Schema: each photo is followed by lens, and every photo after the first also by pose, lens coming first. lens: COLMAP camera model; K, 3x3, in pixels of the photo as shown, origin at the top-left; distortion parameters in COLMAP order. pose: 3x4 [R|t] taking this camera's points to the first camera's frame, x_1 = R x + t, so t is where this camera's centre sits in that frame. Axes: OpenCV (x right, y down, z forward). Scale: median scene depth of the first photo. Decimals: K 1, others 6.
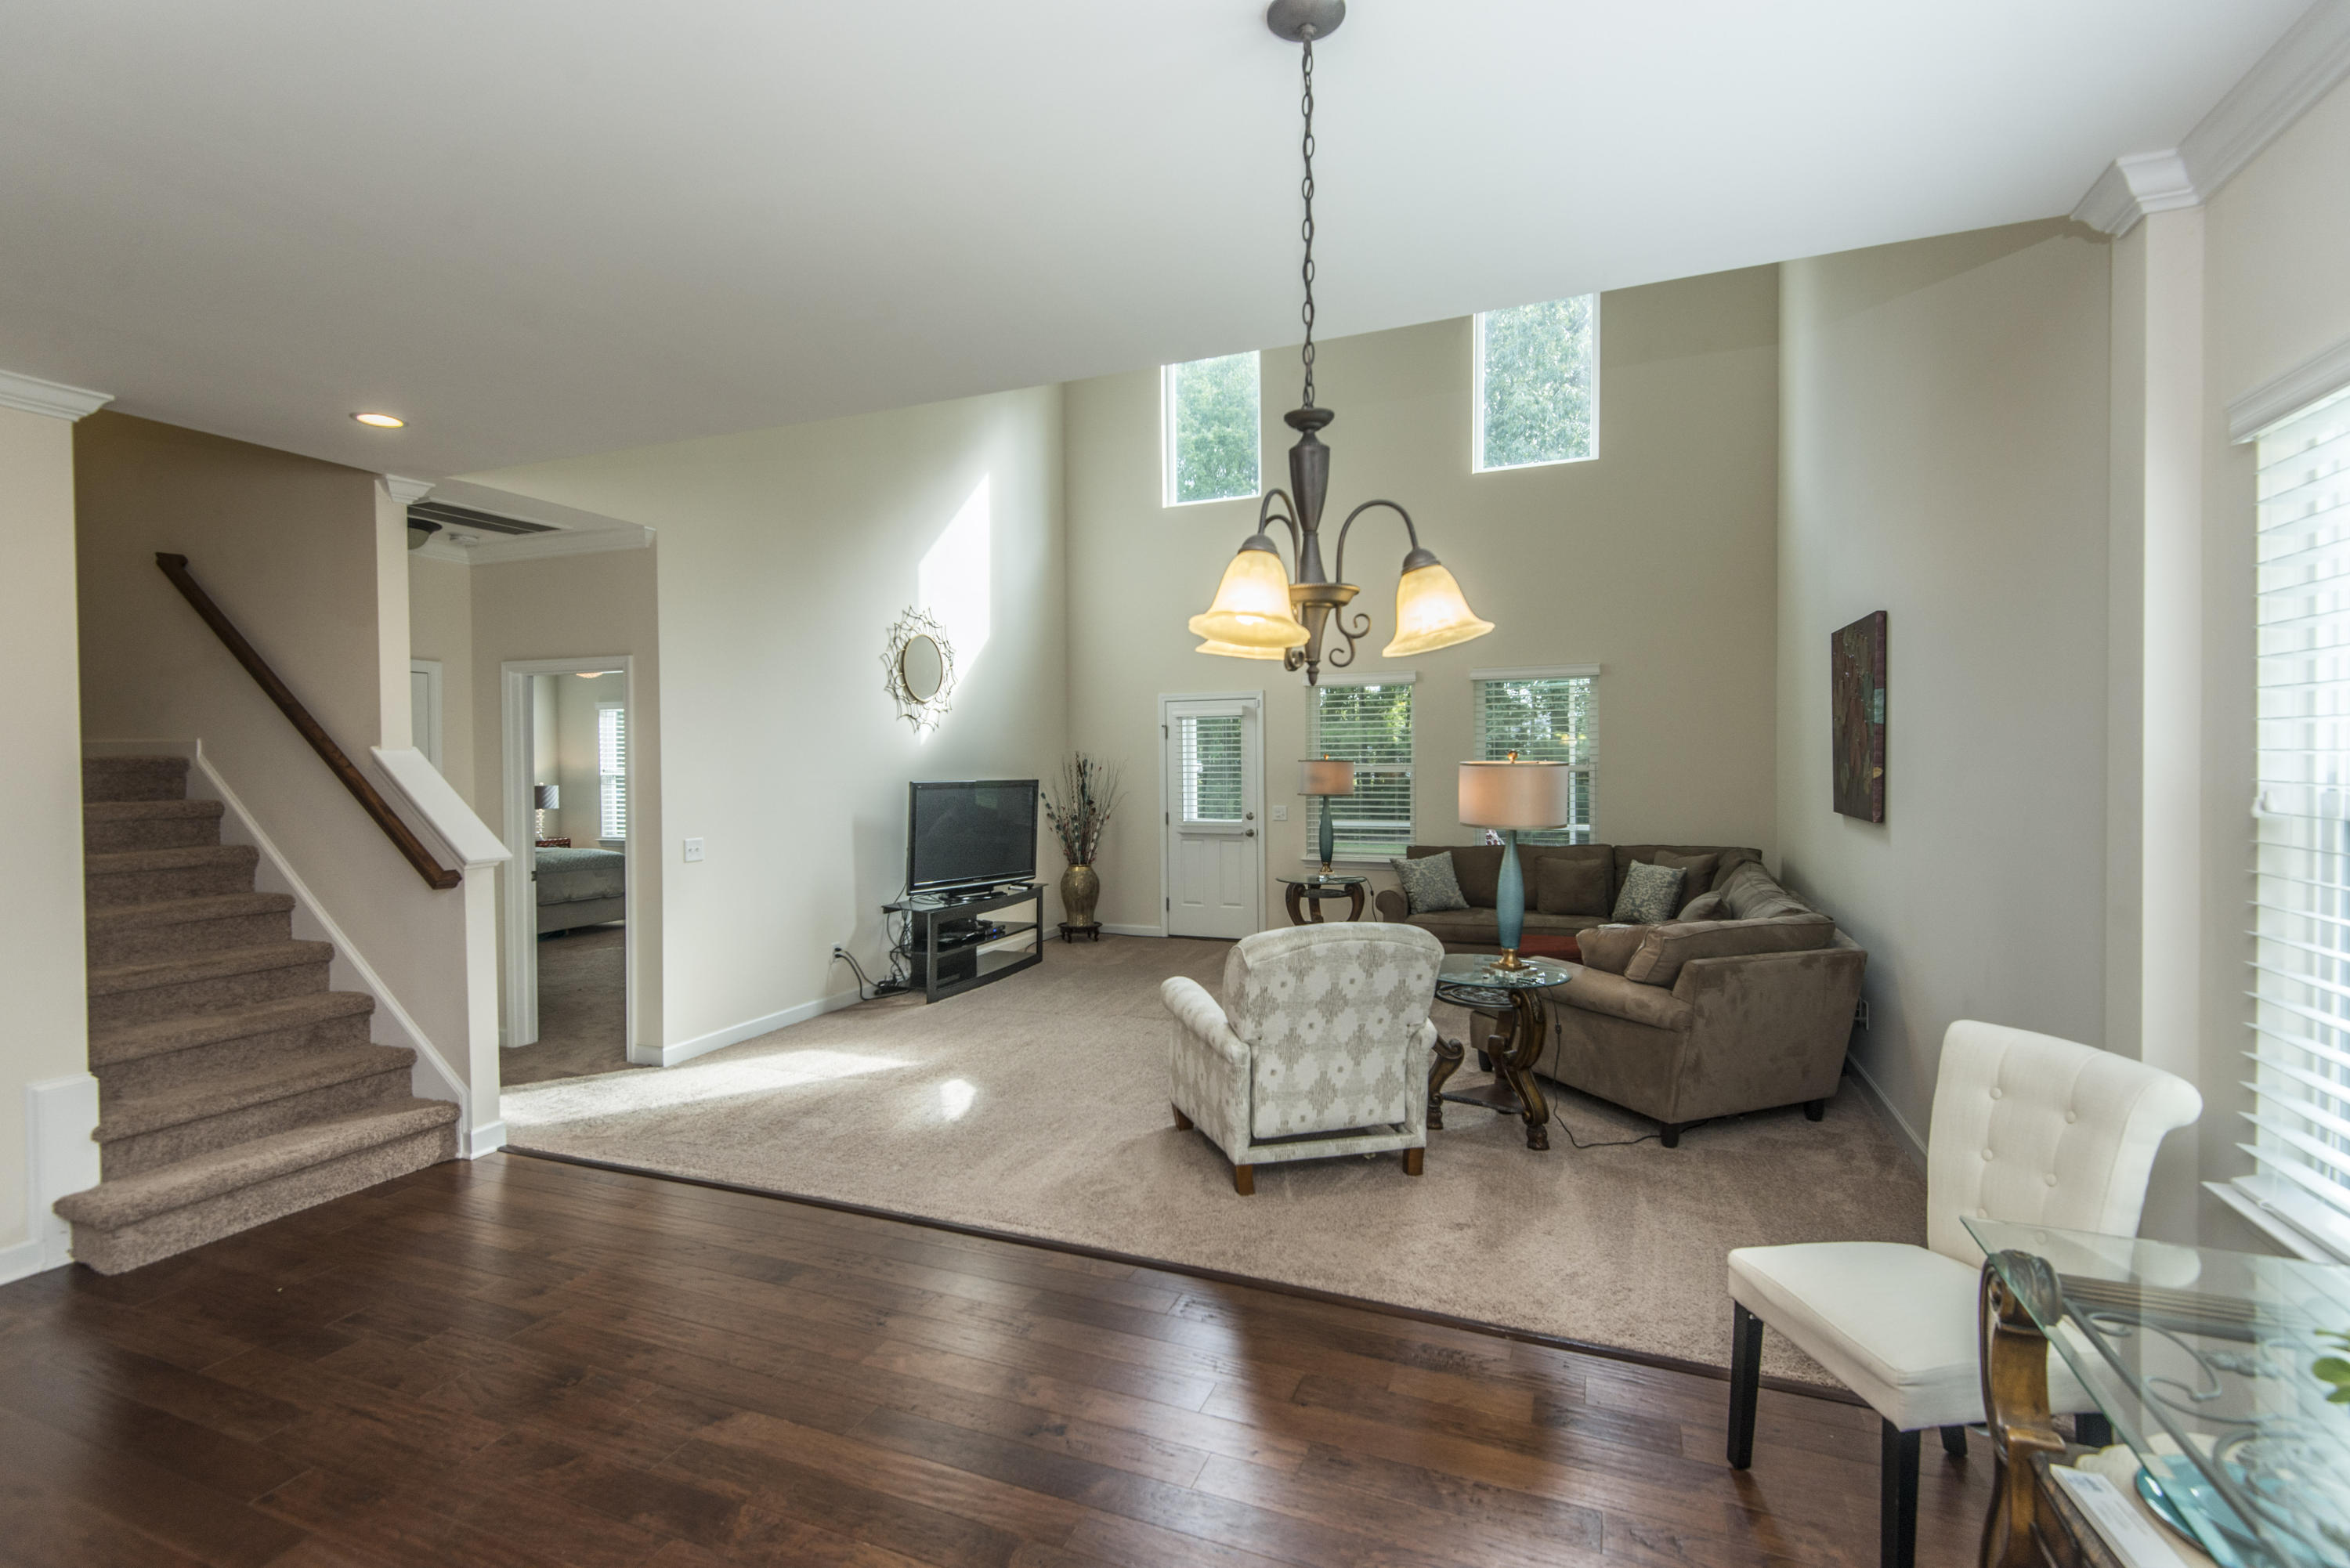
lens RADIAL K [[1062.9, 0, 1173.6], [0, 1062.9, 773.7], [0, 0, 1]] dist [0.046180, -0.026176]
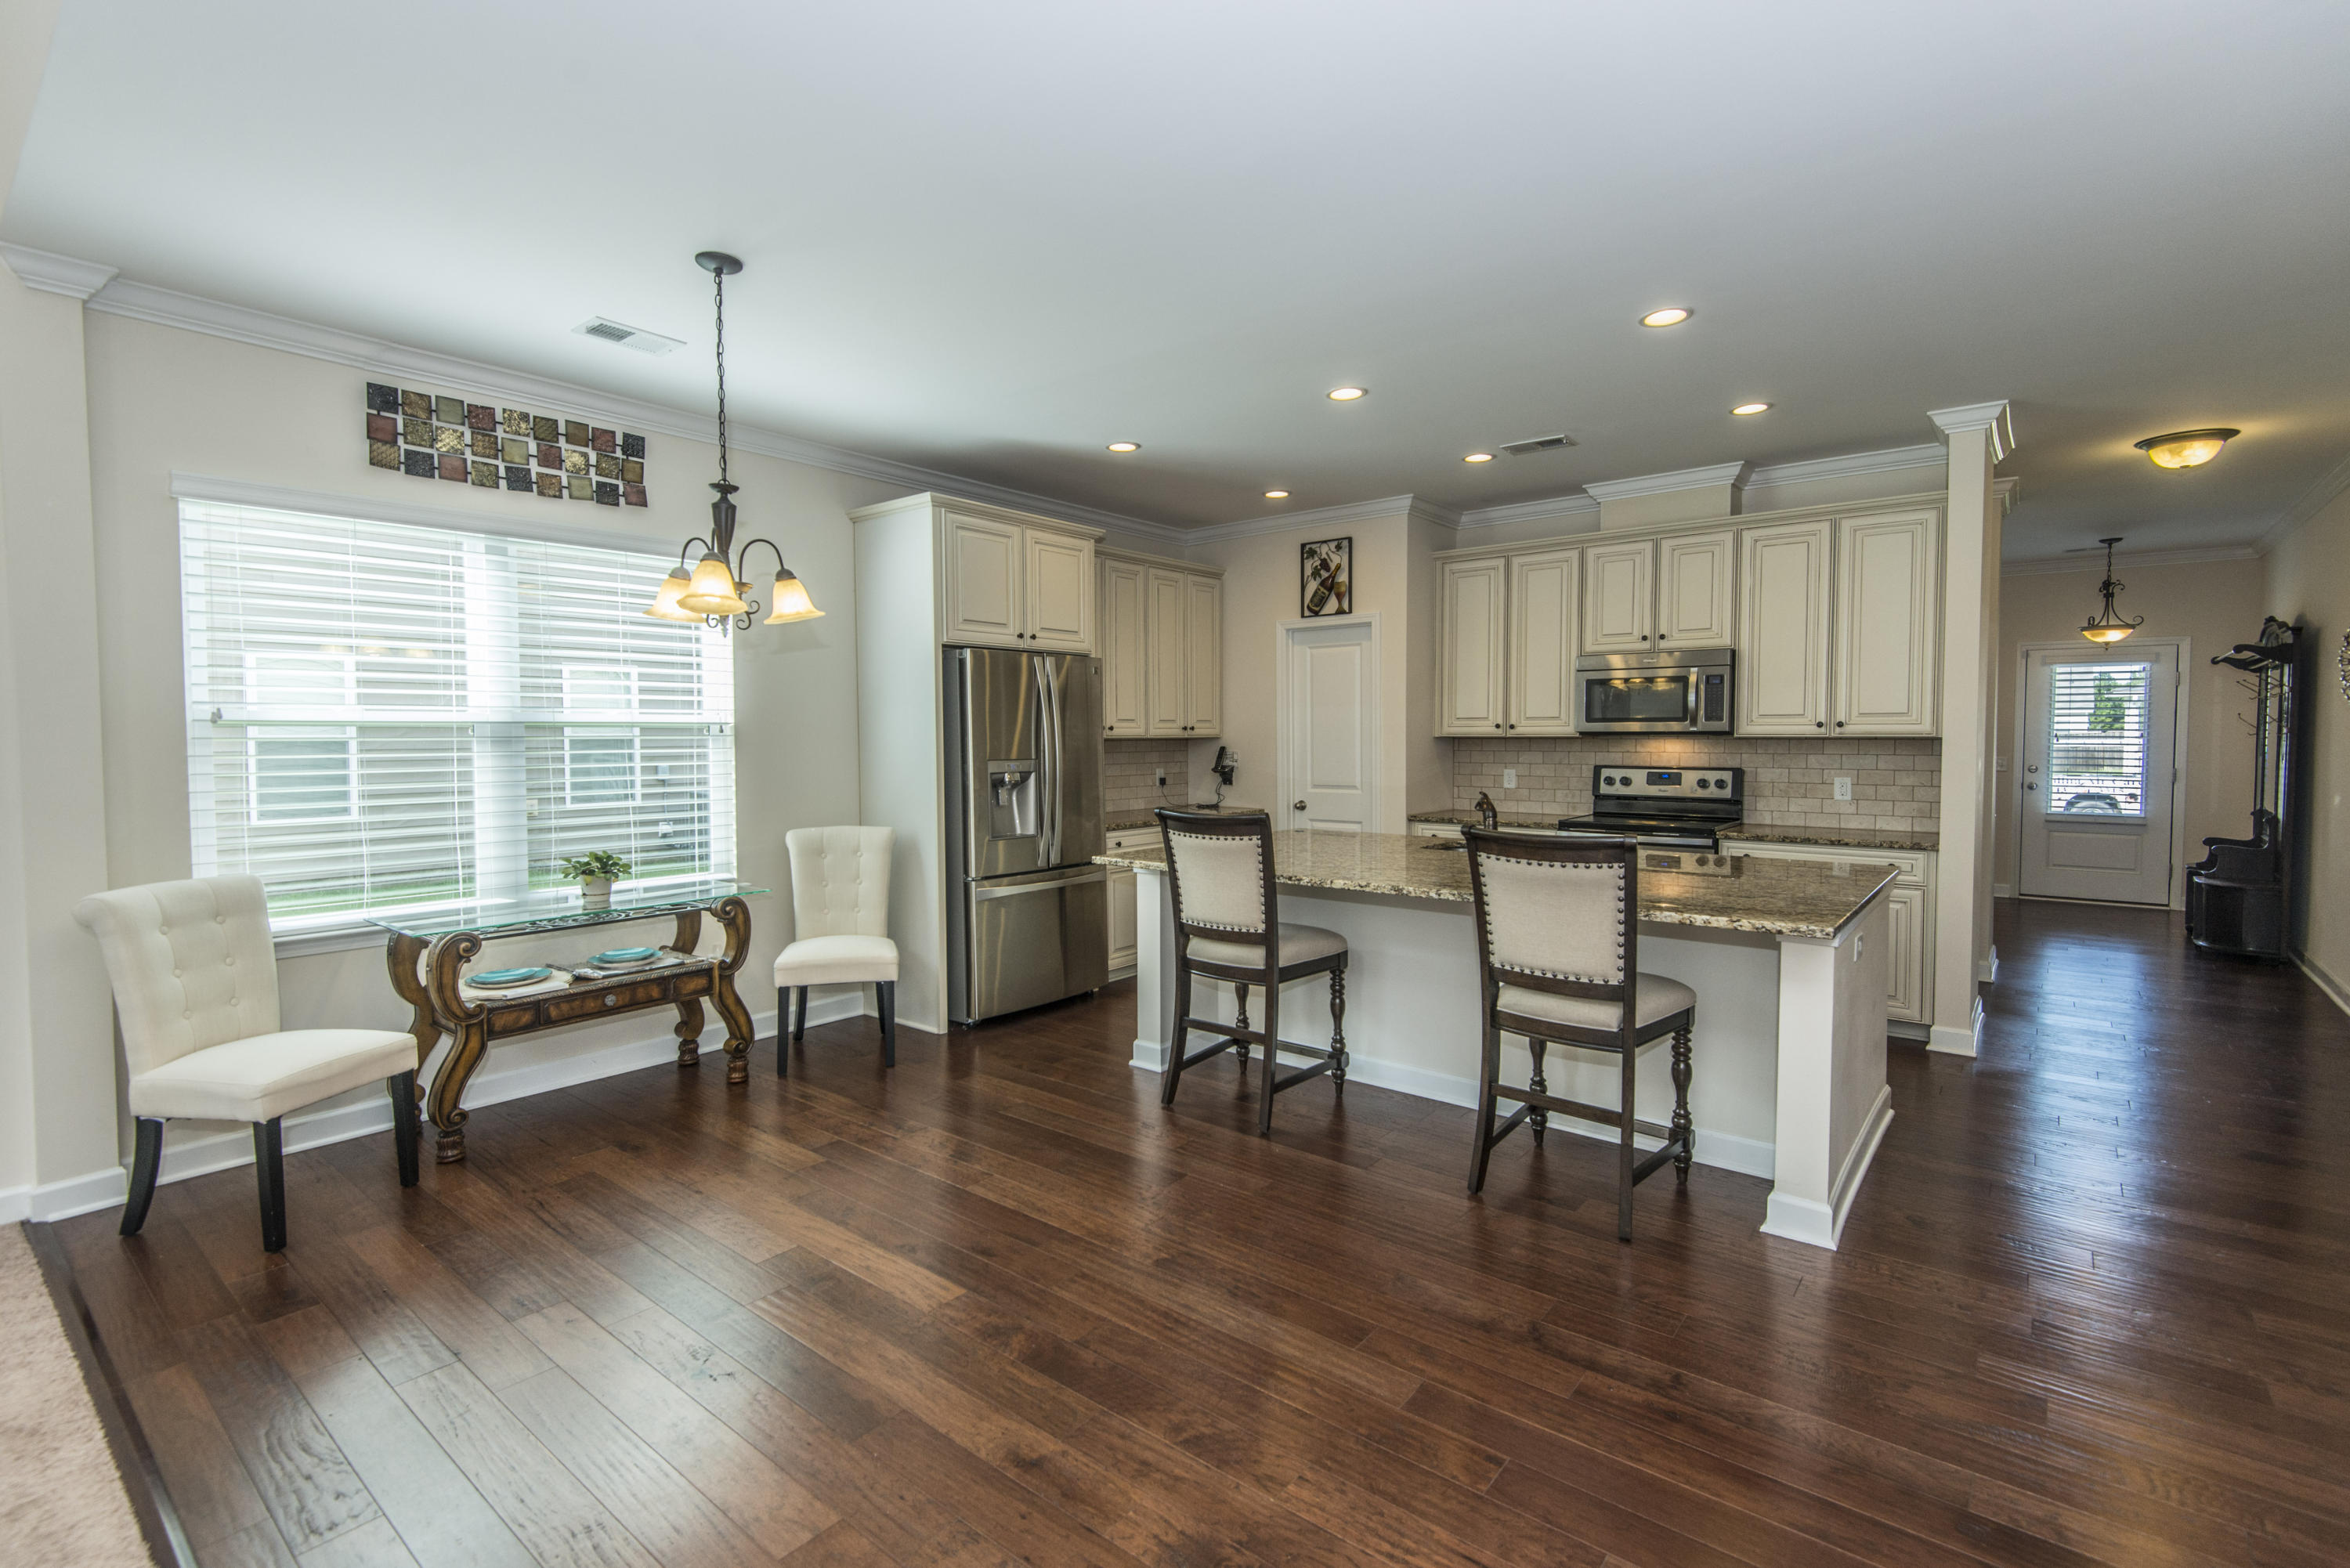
lens RADIAL K [[1062.9, 0, 1173.6], [0, 1062.9, 773.7], [0, 0, 1]] dist [0.046180, -0.026176]
pose [[-0.956284, 0.000110, 0.292440, -0.271124], [0.015534, 0.998607, 0.050418, 0.016344], [-0.292028, 0.052757, -0.954954, 0.615711]]
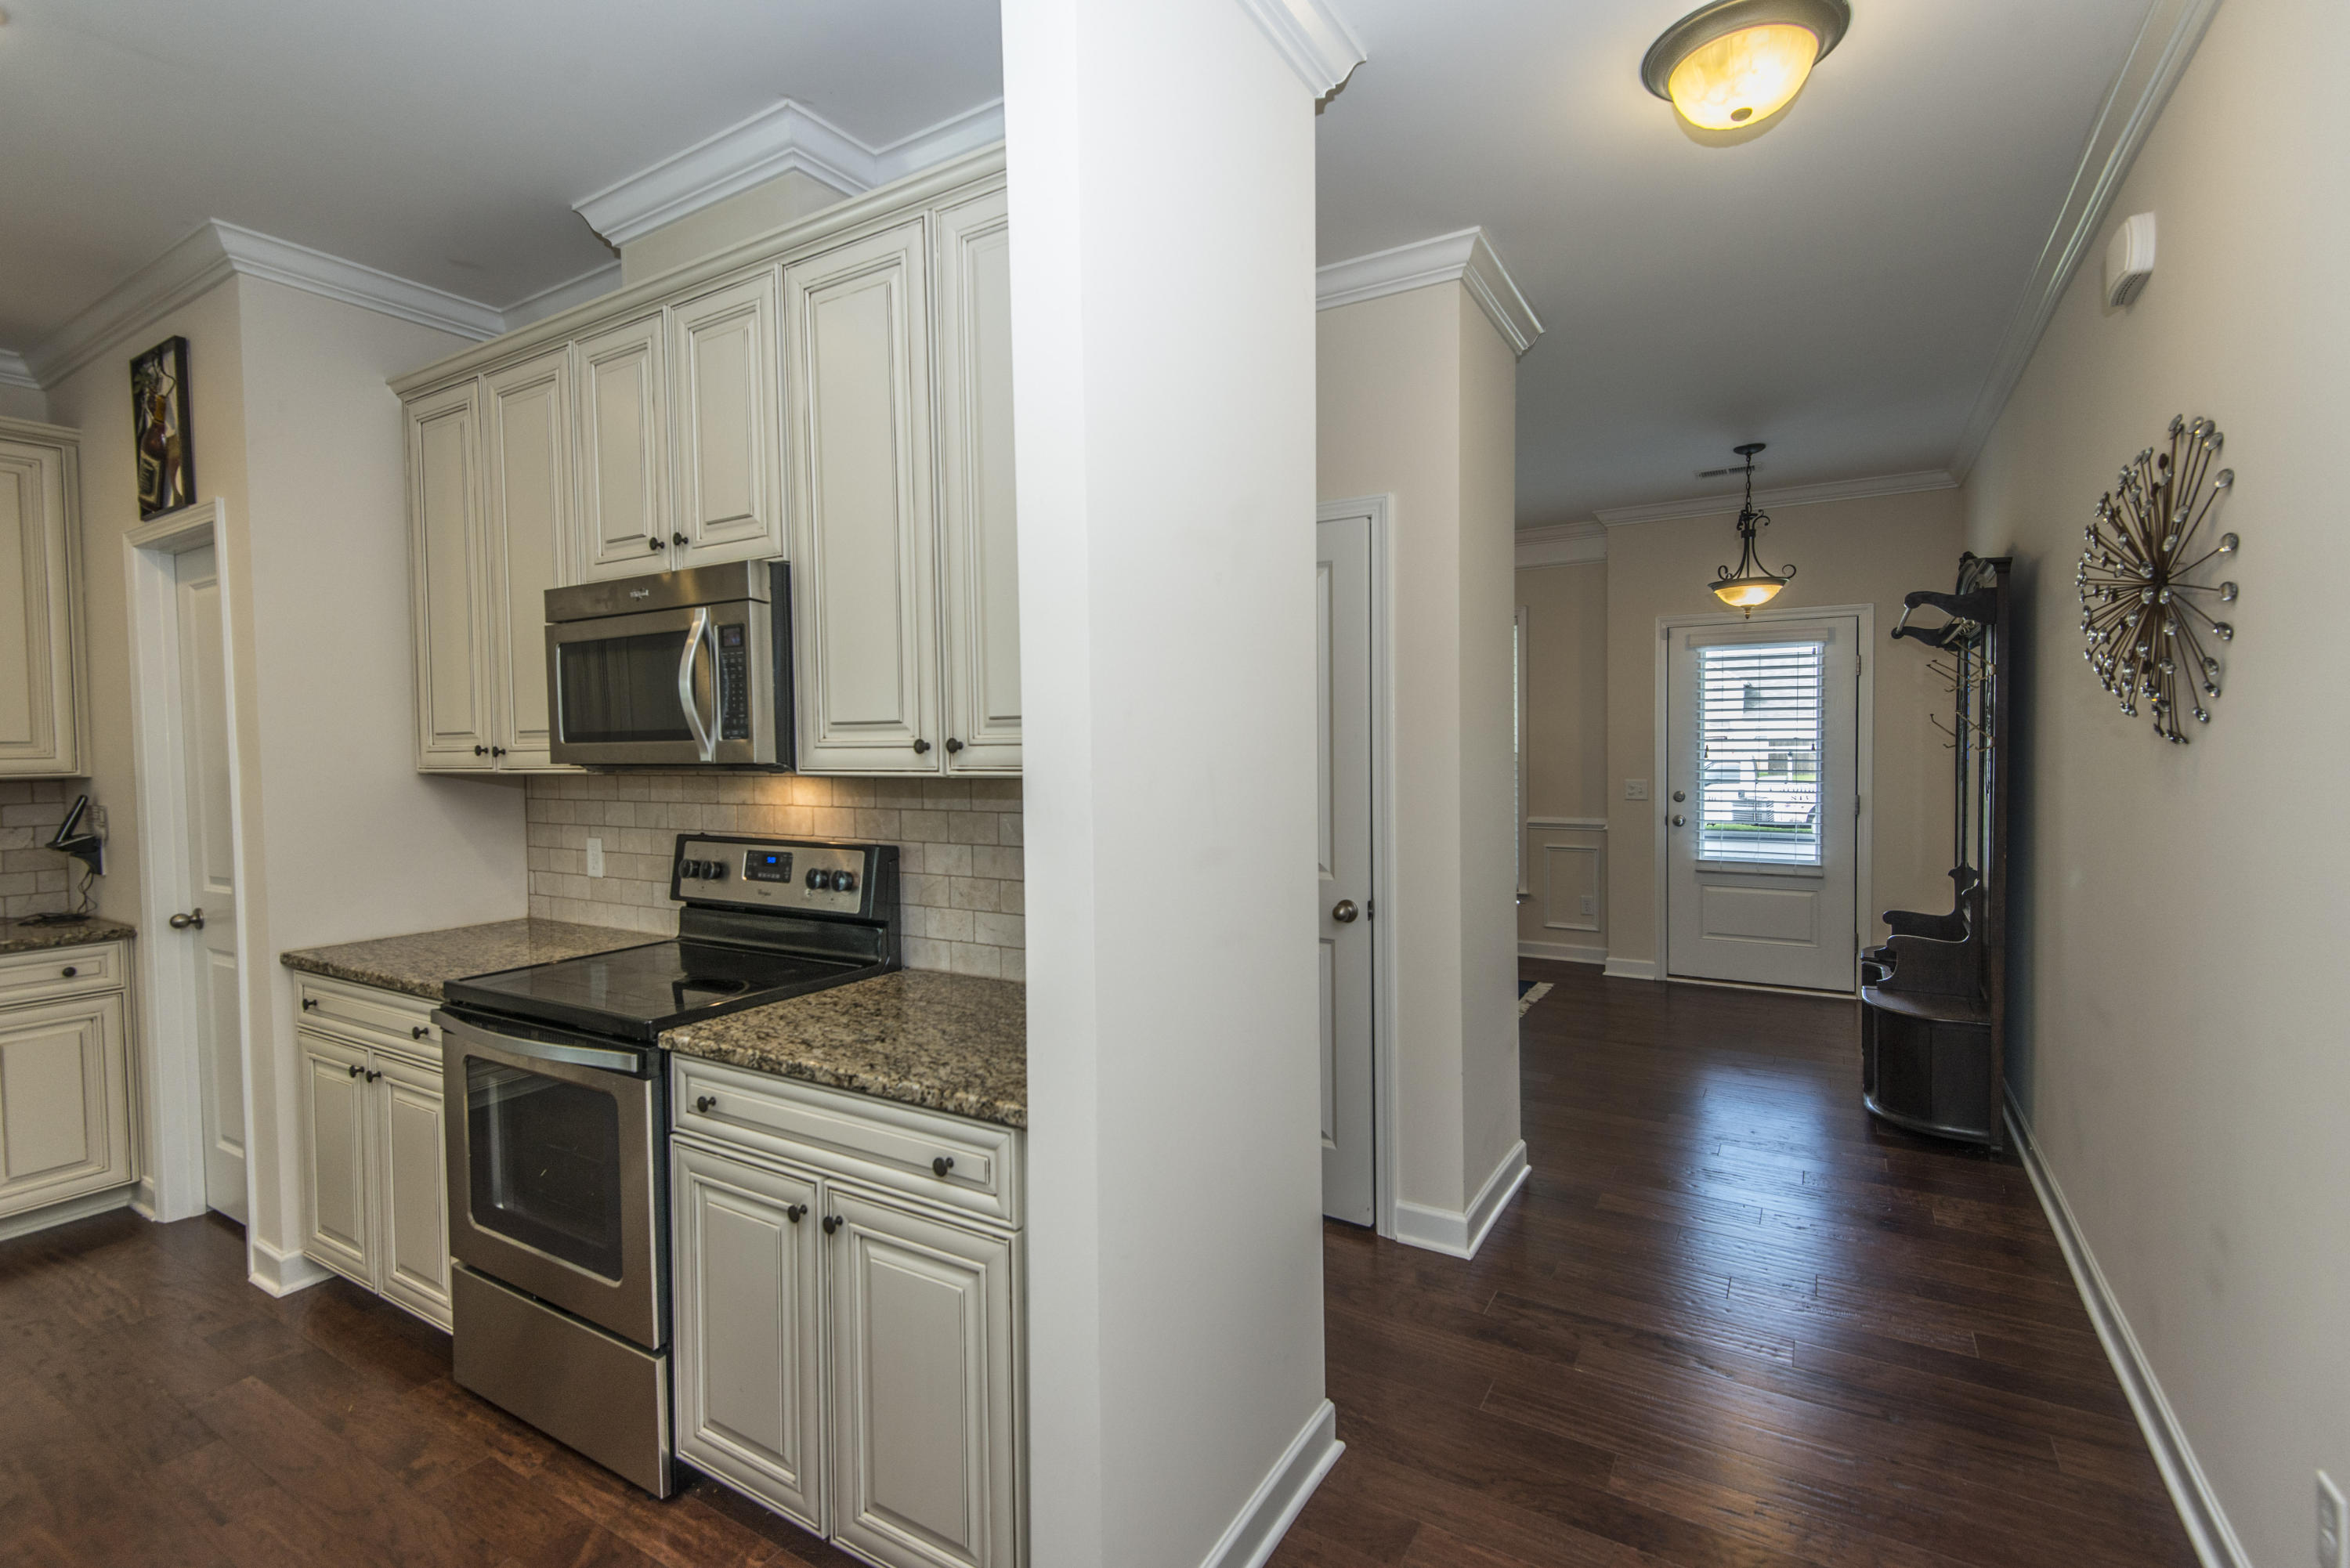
lens RADIAL K [[1063.6, 0, 1173.9], [0, 1063.6, 772.2], [0, 0, 1]] dist [0.047015, -0.030527]
pose [[-0.986551, 0.017770, 0.162486, -0.591775], [0.024933, 0.998800, 0.042150, 0.023109], [-0.161542, 0.045634, -0.985810, 0.053761]]
